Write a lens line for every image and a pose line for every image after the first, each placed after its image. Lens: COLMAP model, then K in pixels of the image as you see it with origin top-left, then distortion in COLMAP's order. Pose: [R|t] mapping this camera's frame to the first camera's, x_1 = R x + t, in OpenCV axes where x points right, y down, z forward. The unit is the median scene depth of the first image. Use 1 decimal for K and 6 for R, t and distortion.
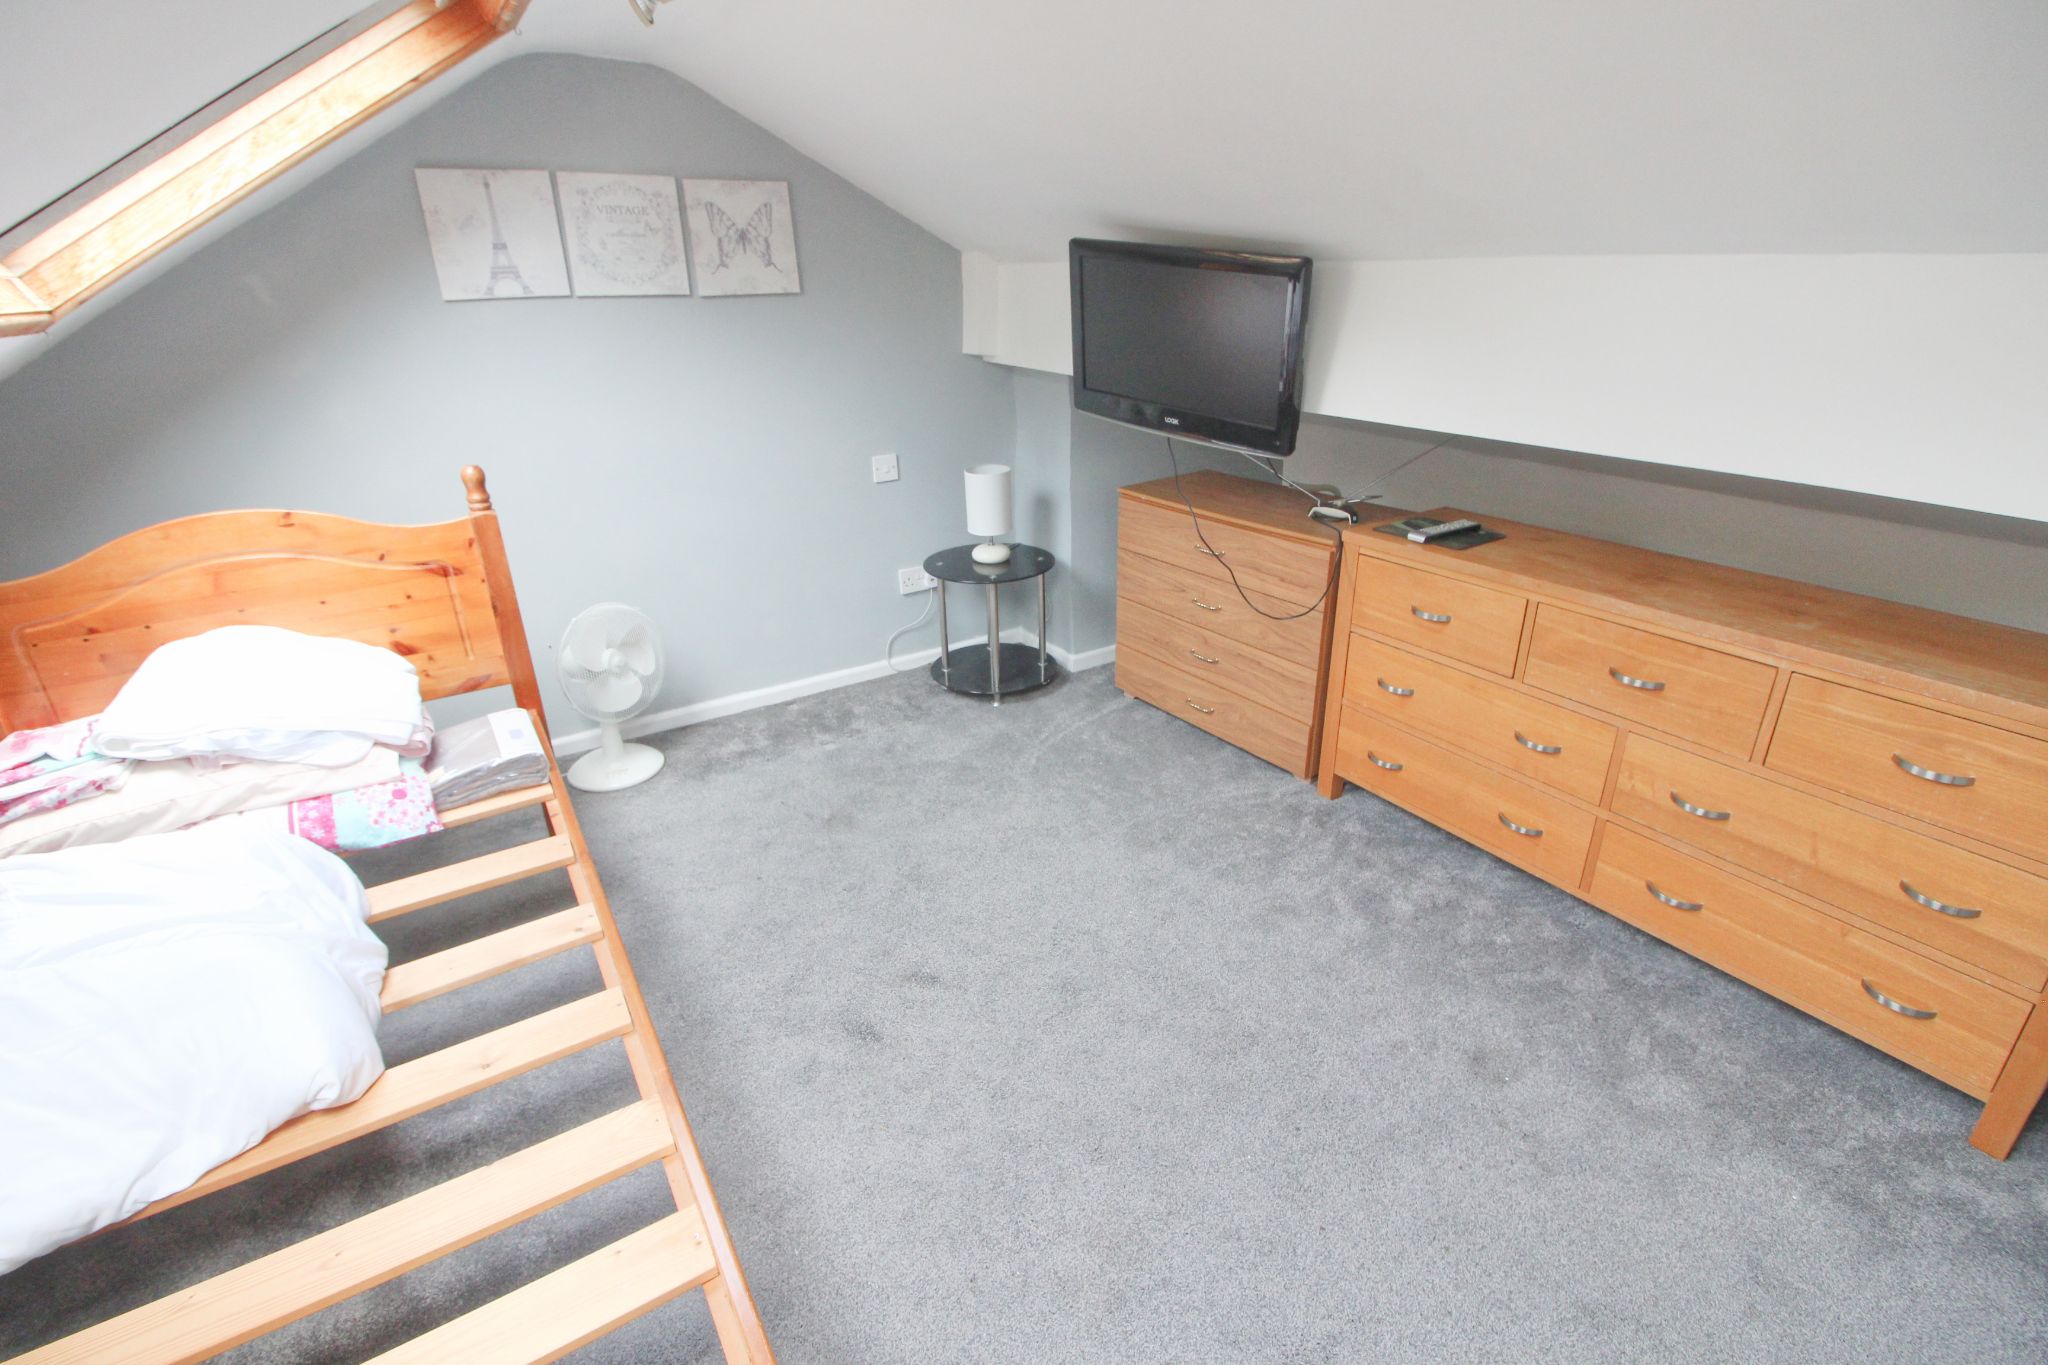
lens RADIAL K [[968.2, 0, 1025.4], [0, 968.2, 674.5], [0, 0, 1]] dist [0.000945, -0.008439]
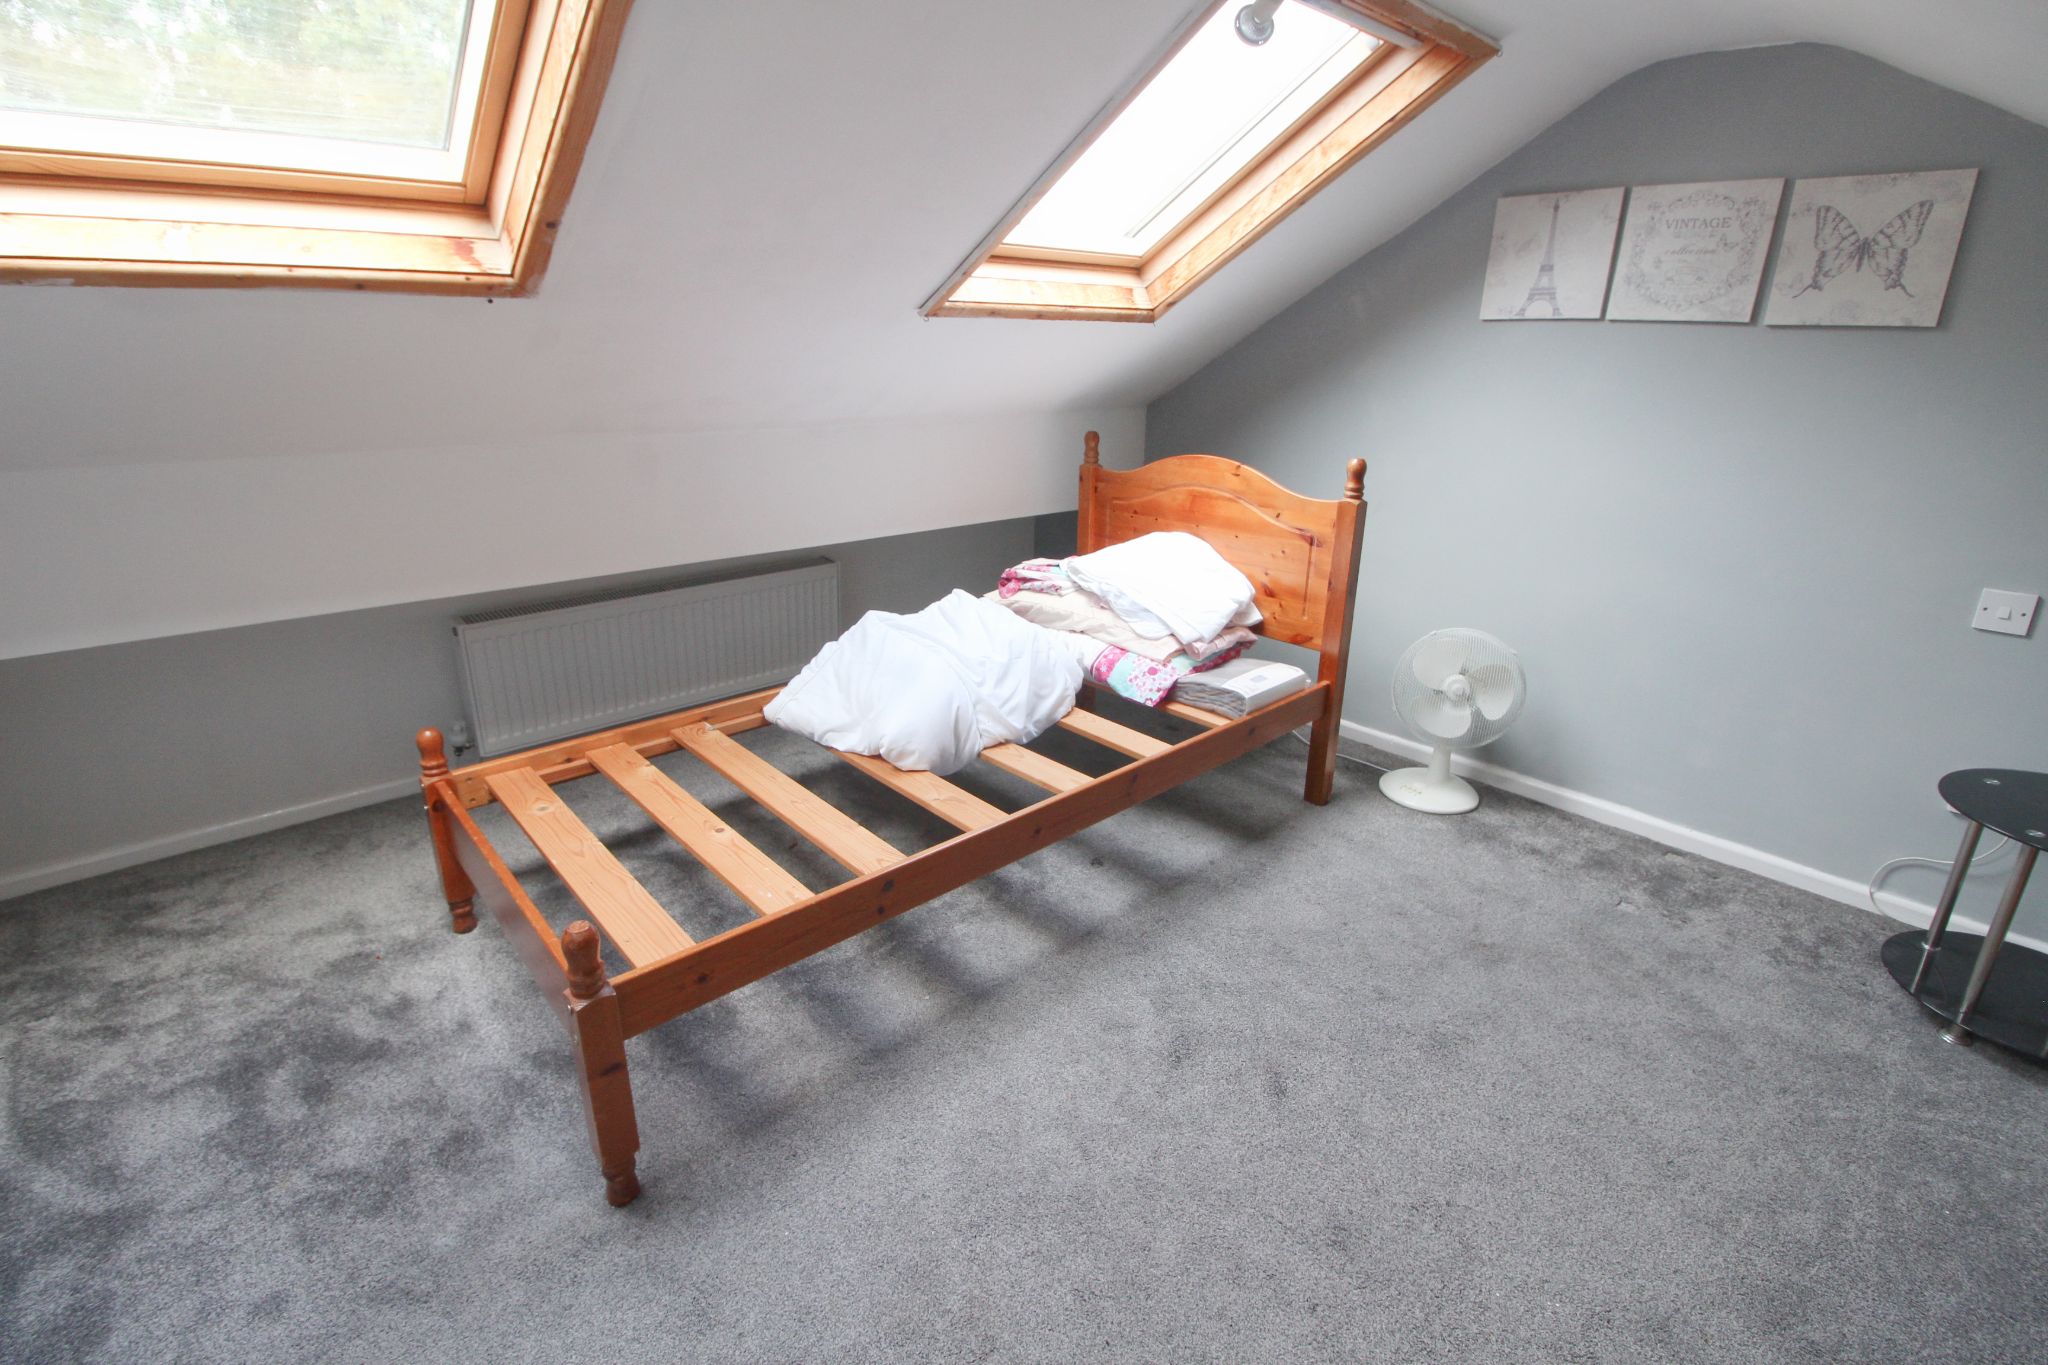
lens RADIAL K [[961.3, 0, 1024.0], [0, 961.3, 682.5], [0, 0, 1]] dist [-0.001183, -0.013228]
pose [[0.151454, 0.354591, -0.922674, 0.421532], [-0.393886, 0.877780, 0.272683, -0.116920], [0.906596, 0.322129, 0.272612, 0.357484]]
